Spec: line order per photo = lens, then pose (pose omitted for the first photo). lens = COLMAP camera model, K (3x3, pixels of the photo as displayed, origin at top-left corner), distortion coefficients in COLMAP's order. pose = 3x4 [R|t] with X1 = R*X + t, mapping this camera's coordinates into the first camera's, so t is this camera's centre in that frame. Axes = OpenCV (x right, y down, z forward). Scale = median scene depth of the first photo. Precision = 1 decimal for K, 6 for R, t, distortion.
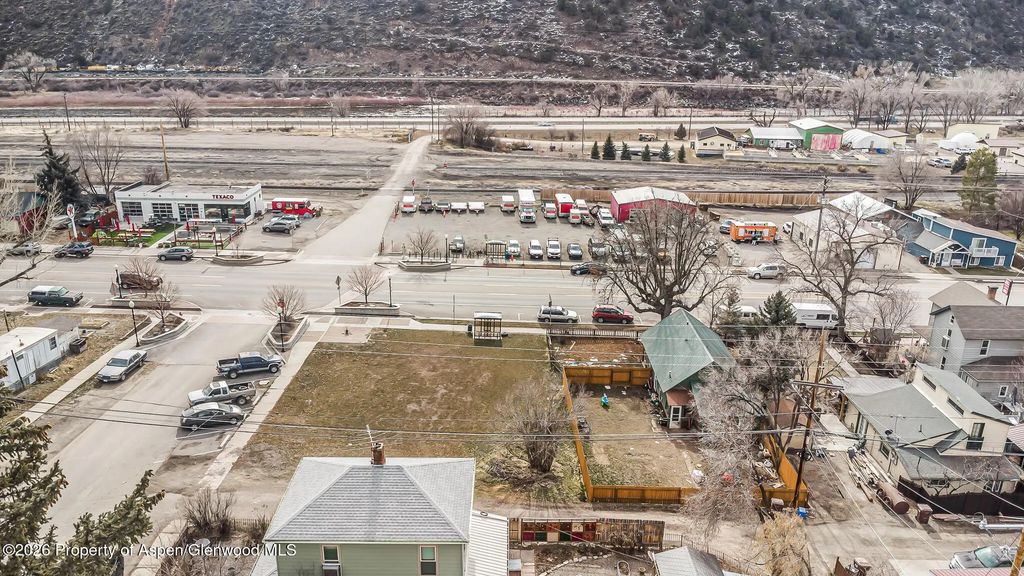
lens RADIAL K [[743.9, 0, 512.6], [0, 743.9, 282.9], [0, 0, 1]] dist [0.034973, -0.051393]
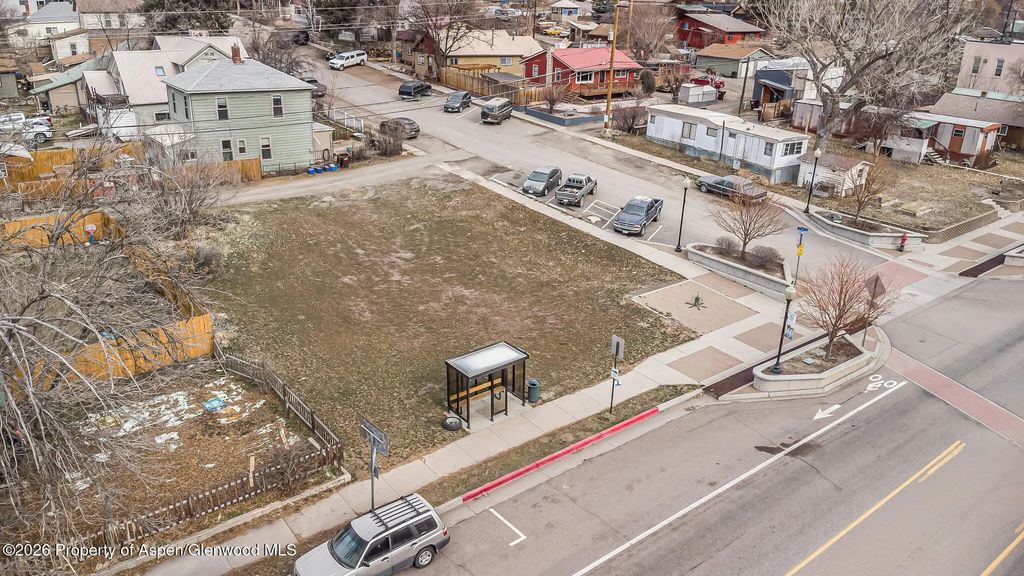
lens RADIAL K [[745.6, 0, 512.0], [0, 745.6, 288.0], [0, 0, 1]] dist [0.012908, 0.000232]
pose [[-0.794026, 0.186589, -0.578539, 0.074523], [-0.242131, 0.775888, 0.582555, -0.091405], [0.557580, 0.602646, -0.570896, 0.541348]]
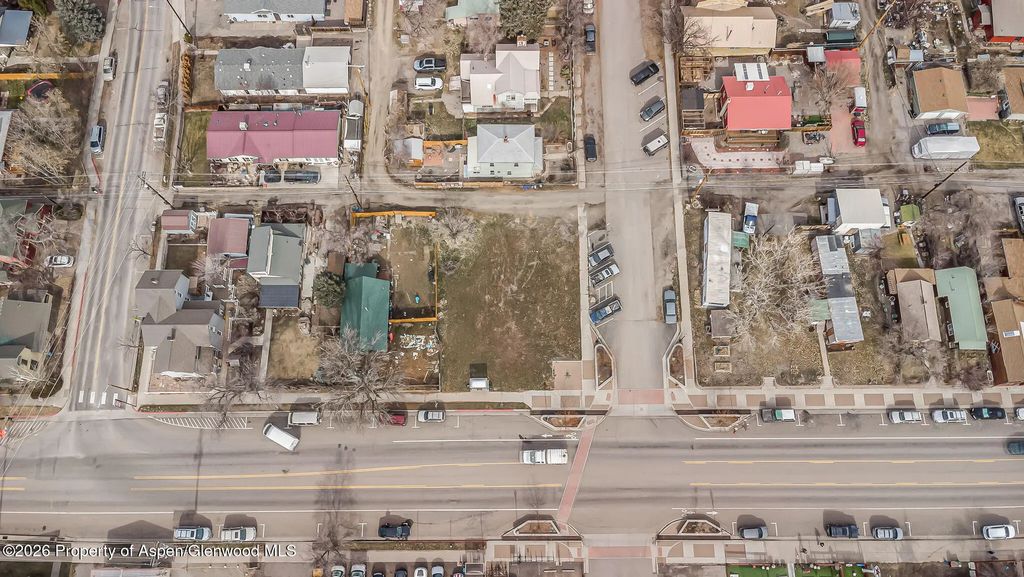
lens RADIAL K [[743.9, 0, 512.6], [0, 743.9, 283.4], [0, 0, 1]] dist [0.034973, -0.051393]
pose [[-0.999834, -0.002916, -0.017986, -0.034005], [-0.017854, -0.040271, 0.999029, -0.671692], [-0.003638, 0.999185, 0.040212, 0.330917]]
